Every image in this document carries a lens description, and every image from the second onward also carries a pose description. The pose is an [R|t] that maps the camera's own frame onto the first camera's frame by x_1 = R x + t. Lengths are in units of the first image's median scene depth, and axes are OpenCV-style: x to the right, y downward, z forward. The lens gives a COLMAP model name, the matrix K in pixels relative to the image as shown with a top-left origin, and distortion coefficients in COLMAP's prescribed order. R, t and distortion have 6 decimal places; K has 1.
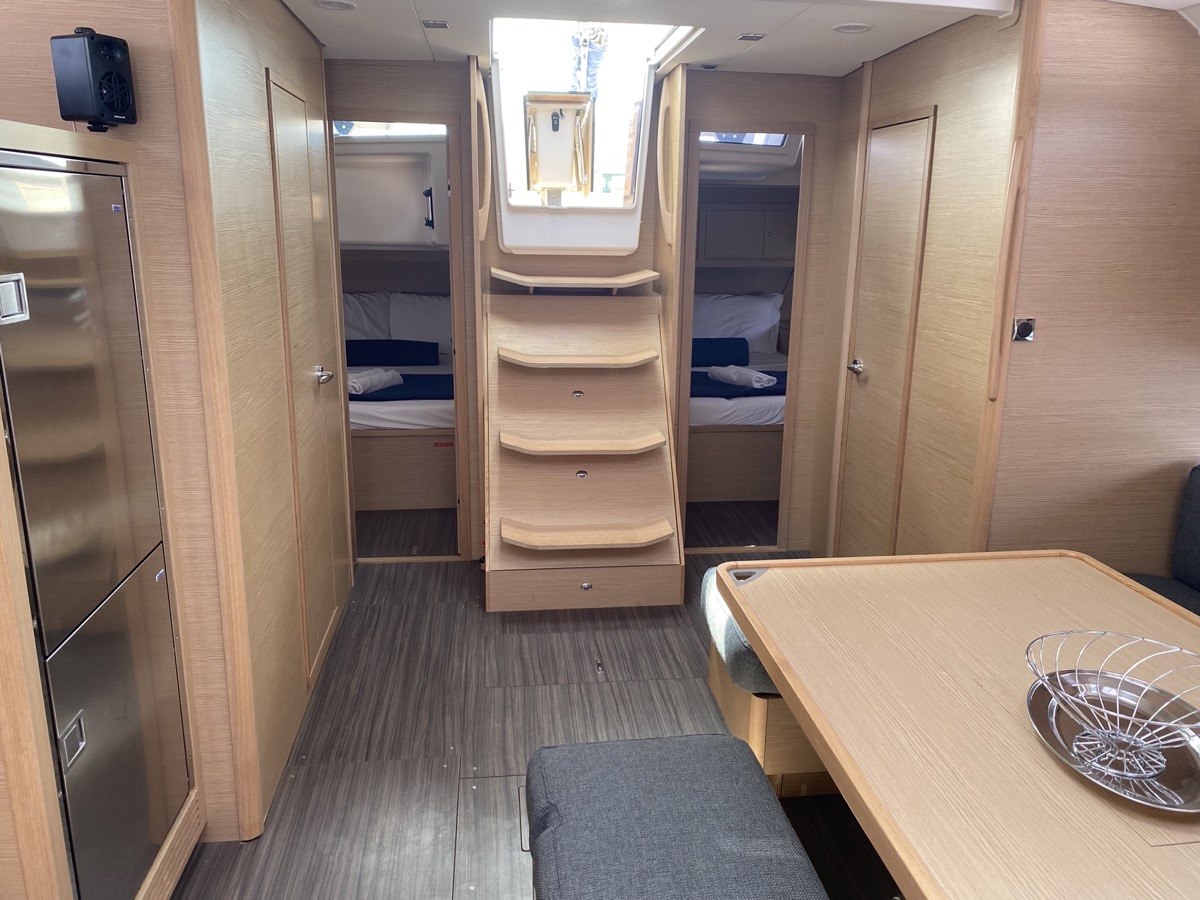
lens RADIAL K [[911.3, 0, 600.0], [0, 911.3, 450.0], [0, 0, 1]] dist [-0.001455, -0.004721]
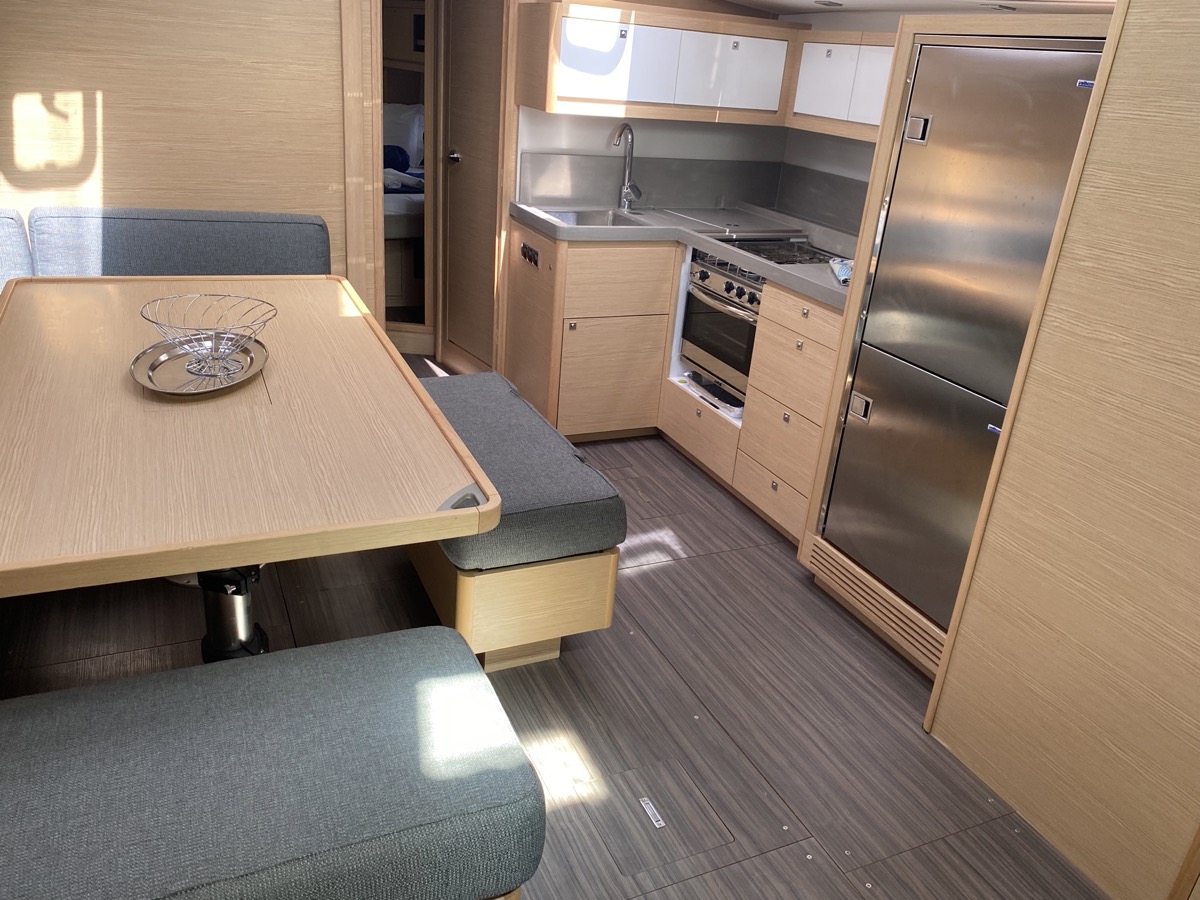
lens RADIAL K [[912.5, 0, 611.3], [0, 912.5, 440.9], [0, 0, 1]] dist [0.047852, -0.064219]
pose [[-0.942335, 0.036594, -0.332665, 0.246495], [-0.174765, 0.793904, 0.582386, -0.320148], [0.285416, 0.606941, -0.741728, 1.305695]]
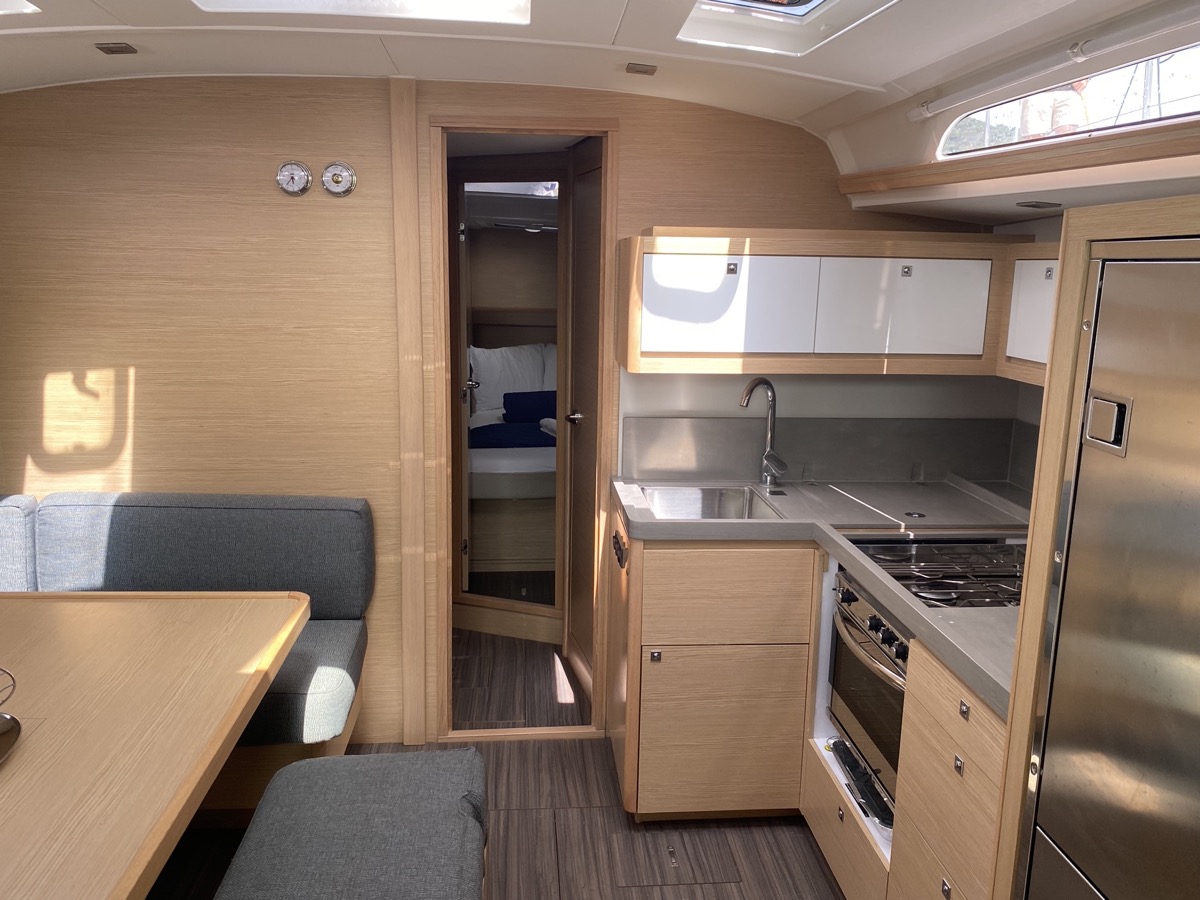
lens RADIAL K [[912.5, 0, 611.3], [0, 912.5, 440.9], [0, 0, 1]] dist [0.047852, -0.064219]
pose [[-0.999118, -0.039690, 0.013691, -0.117592], [-0.030200, 0.905915, 0.422382, -0.260582], [-0.029167, 0.421596, -0.906315, 0.946061]]
